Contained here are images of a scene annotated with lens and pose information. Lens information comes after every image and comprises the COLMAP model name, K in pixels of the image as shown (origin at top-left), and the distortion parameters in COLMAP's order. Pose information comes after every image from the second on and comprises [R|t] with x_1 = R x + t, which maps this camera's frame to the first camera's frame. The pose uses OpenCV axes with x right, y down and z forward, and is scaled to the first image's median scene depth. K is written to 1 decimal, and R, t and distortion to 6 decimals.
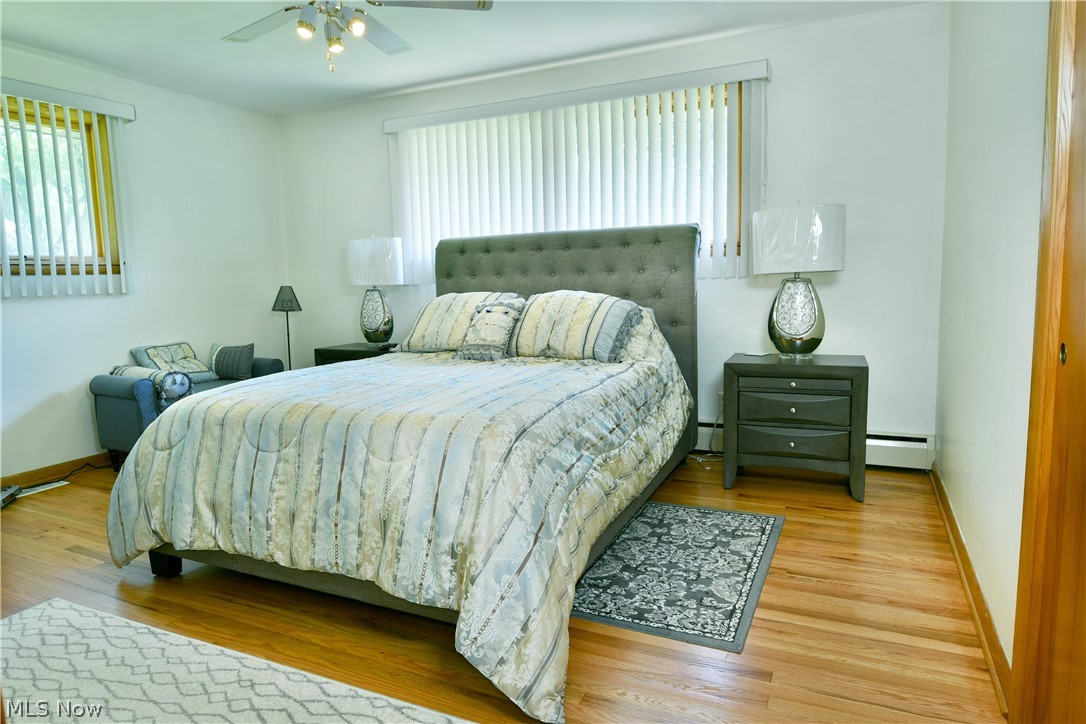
lens RADIAL K [[659.5, 0, 537.7], [0, 659.5, 359.7], [0, 0, 1]] dist [-0.012312, -0.002969]
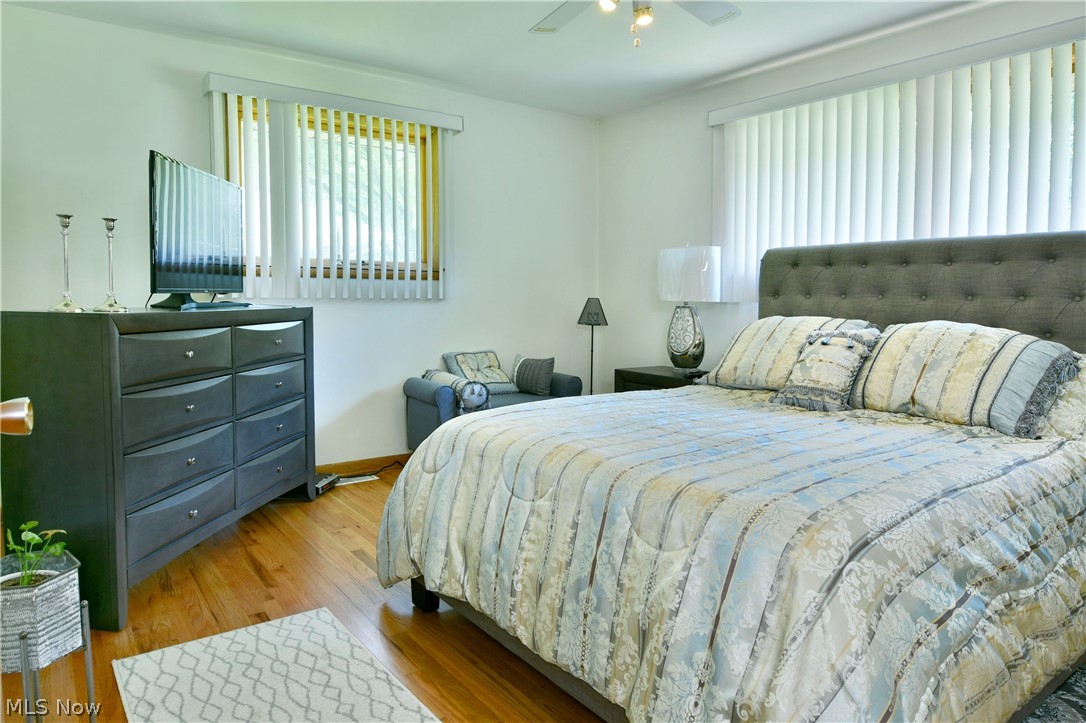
lens RADIAL K [[681.3, 0, 540.7], [0, 681.3, 313.2], [0, 0, 1]] dist [-0.011917, -0.004649]
pose [[0.884618, 0.048774, -0.463758, -0.003857], [-0.090584, 0.993544, -0.068297, -0.029155], [0.457433, 0.102425, 0.883325, 0.191071]]
